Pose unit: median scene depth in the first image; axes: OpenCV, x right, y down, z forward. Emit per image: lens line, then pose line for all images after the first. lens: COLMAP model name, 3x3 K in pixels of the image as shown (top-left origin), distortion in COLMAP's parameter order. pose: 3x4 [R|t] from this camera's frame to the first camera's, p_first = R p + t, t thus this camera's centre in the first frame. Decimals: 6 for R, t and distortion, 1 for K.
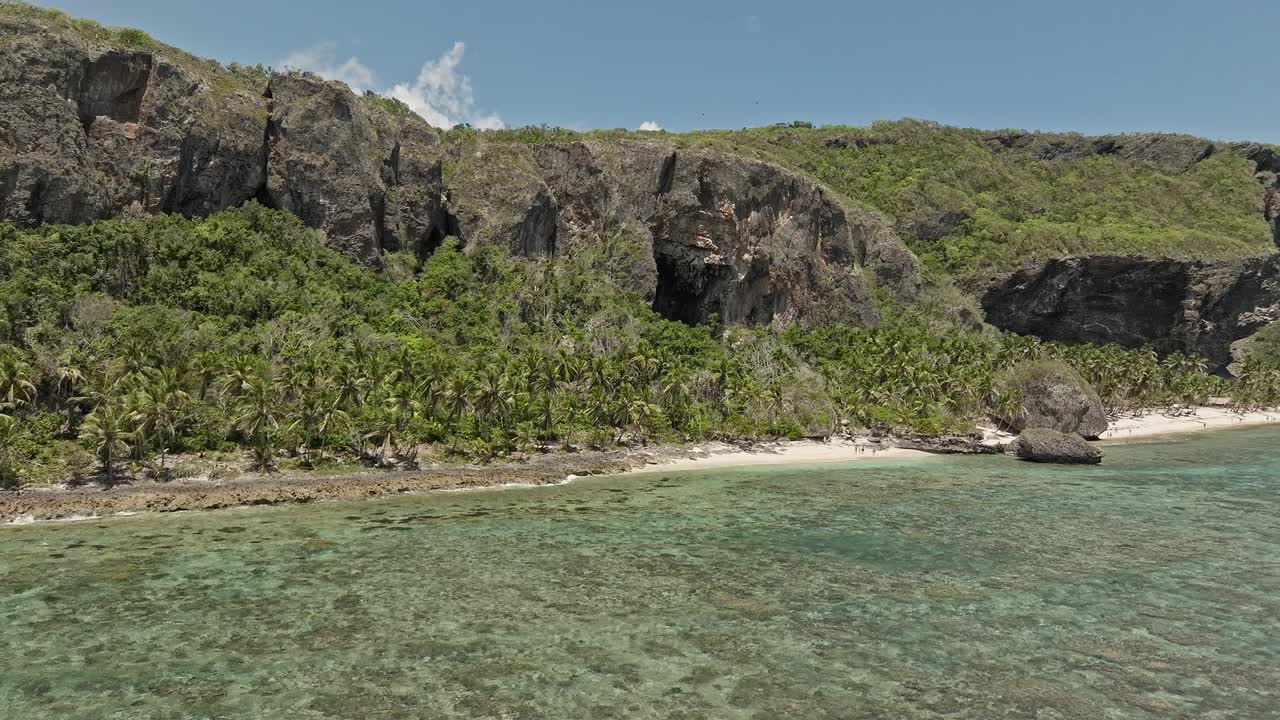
lens RADIAL K [[1019.9, 0, 640.1], [0, 1019.9, 358.4], [0, 0, 1]] dist [0.002543, 0.012184]
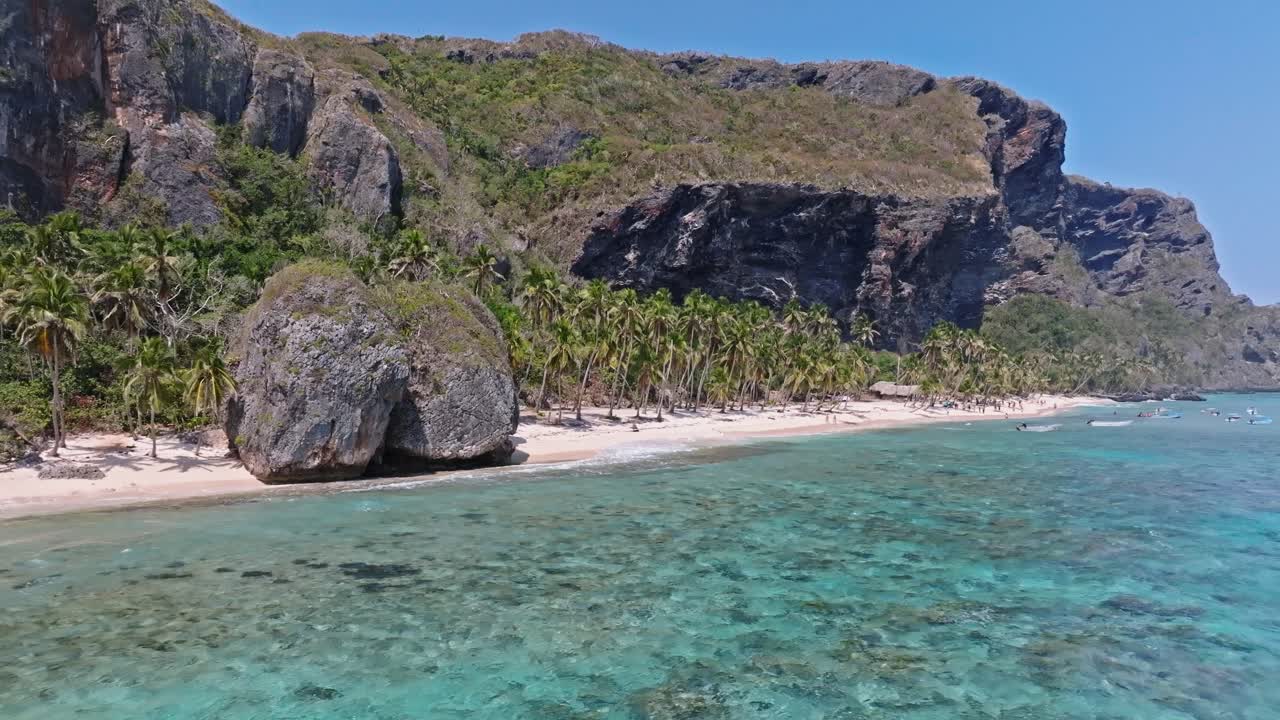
lens RADIAL K [[1019.9, 0, 639.8], [0, 1019.9, 360.3], [0, 0, 1]] dist [0.002543, 0.012184]
pose [[0.983195, -0.005556, 0.182474, 0.243077], [0.007697, 0.999910, -0.011028, 0.024384], [-0.182396, 0.012247, 0.983149, 0.334487]]
